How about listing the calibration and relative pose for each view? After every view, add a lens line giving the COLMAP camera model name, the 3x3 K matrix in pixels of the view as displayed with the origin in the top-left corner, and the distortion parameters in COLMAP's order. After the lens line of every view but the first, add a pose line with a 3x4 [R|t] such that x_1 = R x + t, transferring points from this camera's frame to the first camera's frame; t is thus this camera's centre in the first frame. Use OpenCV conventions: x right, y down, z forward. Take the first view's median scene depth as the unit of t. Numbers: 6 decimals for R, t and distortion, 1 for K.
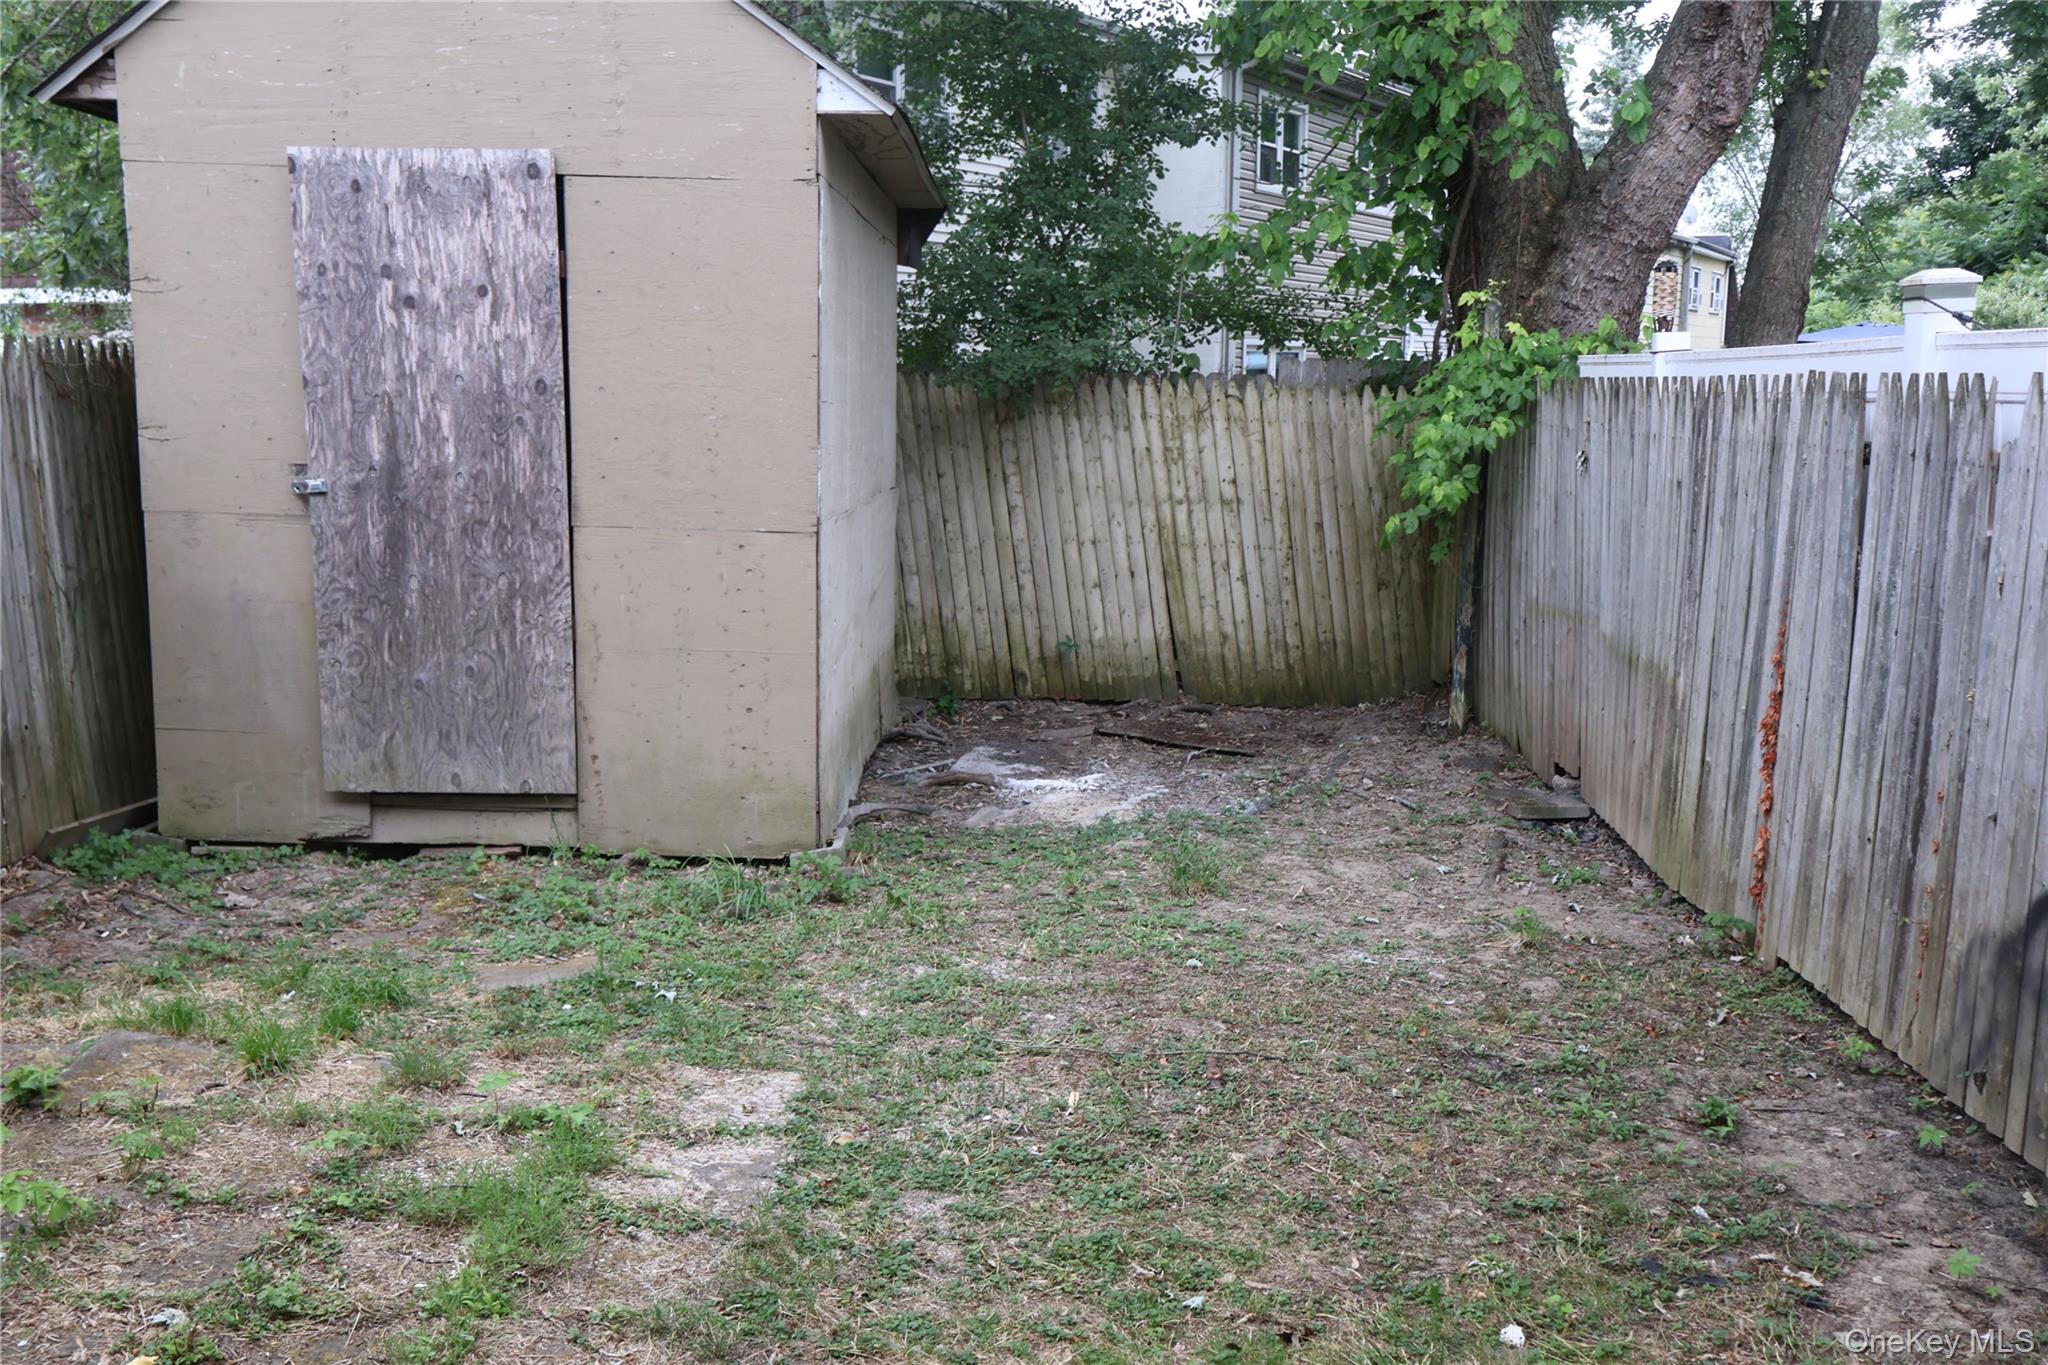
lens RADIAL K [[1871.7, 0, 1024.0], [0, 1871.7, 682.5], [0, 0, 1]] dist [0.022743, -0.009669]
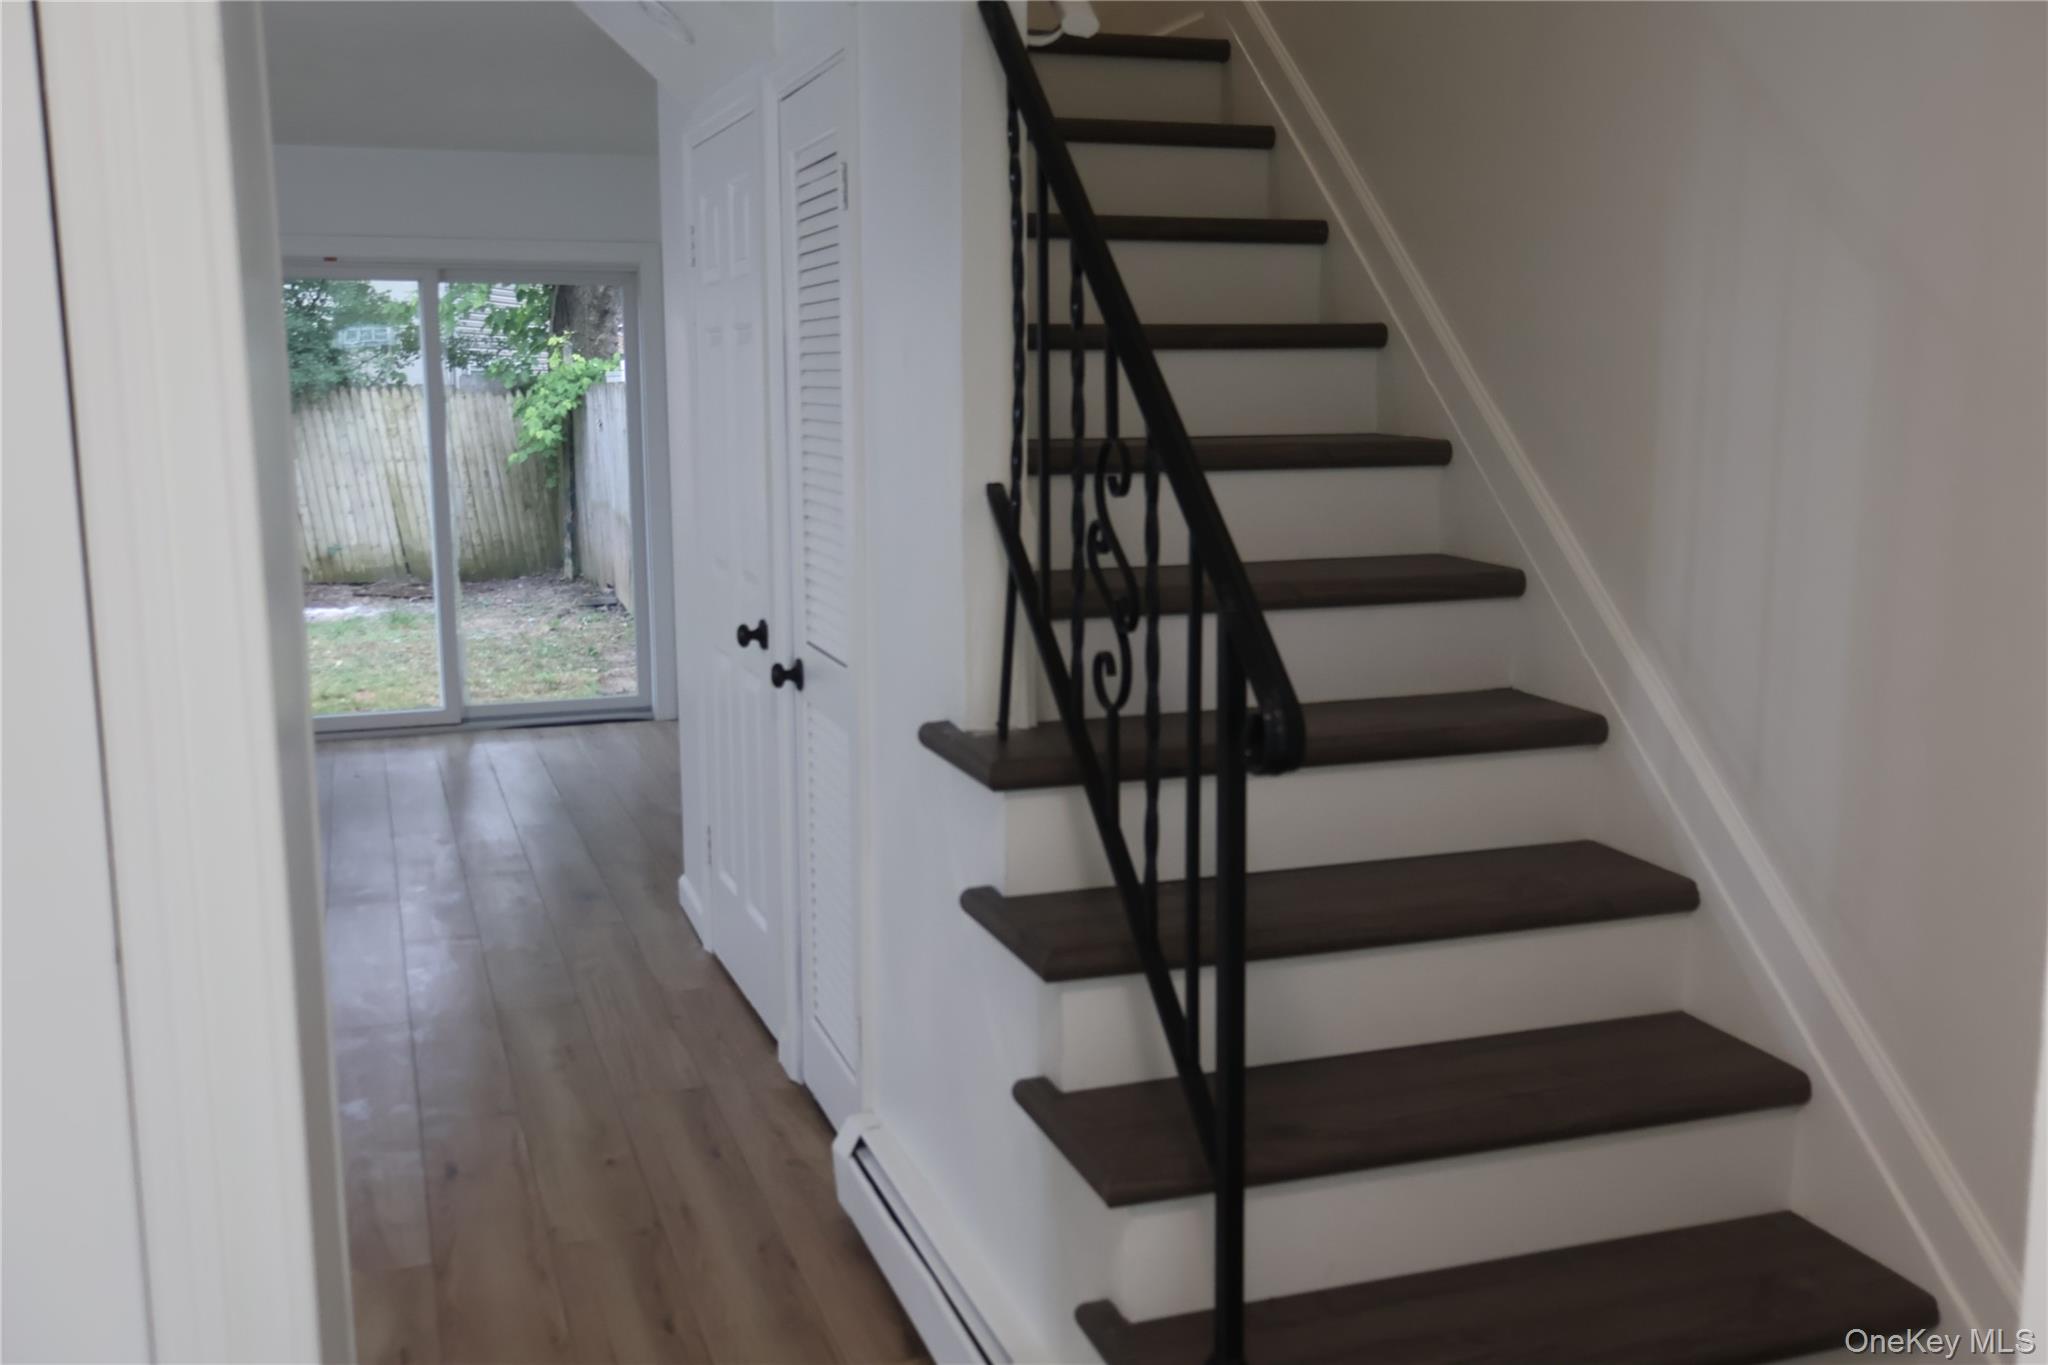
lens RADIAL K [[1871.7, 0, 1024.0], [0, 1871.7, 682.5], [0, 0, 1]] dist [0.022743, -0.009669]
pose [[0.931819, -0.067687, 0.356555, -0.008091], [0.071136, 0.997461, 0.003449, 0.135861], [-0.355883, 0.022150, 0.934268, -0.765192]]
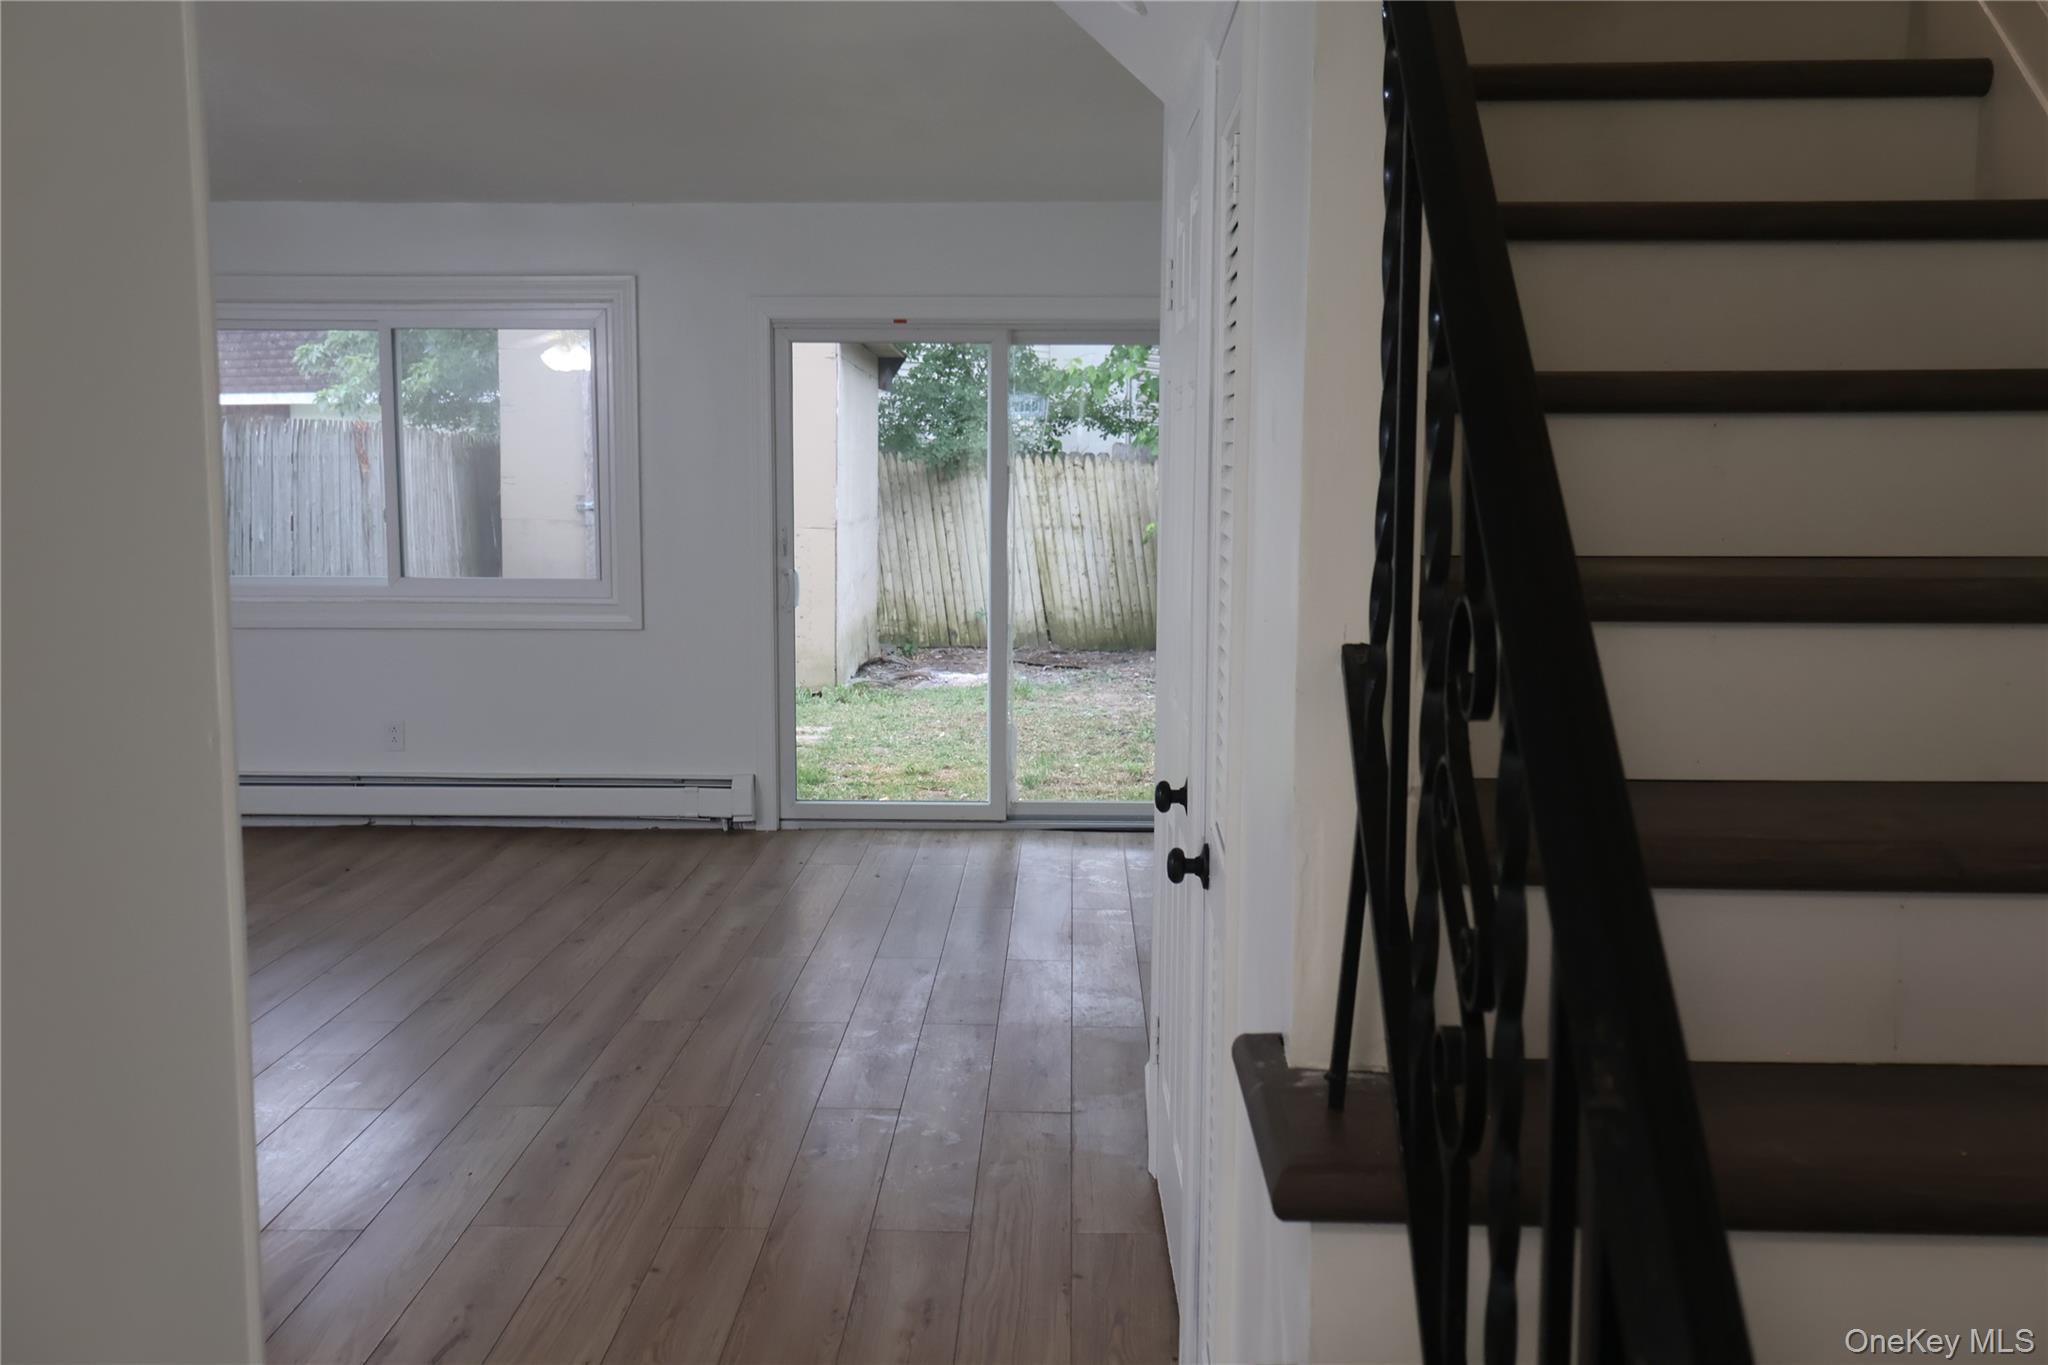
lens RADIAL K [[1871.7, 0, 1024.0], [0, 1871.7, 682.5], [0, 0, 1]] dist [0.022743, -0.009669]
pose [[0.999990, -0.003120, 0.003255, 0.056453], [0.003265, 0.998954, -0.045608, 0.118337], [-0.003109, 0.045618, 0.998954, -0.668405]]
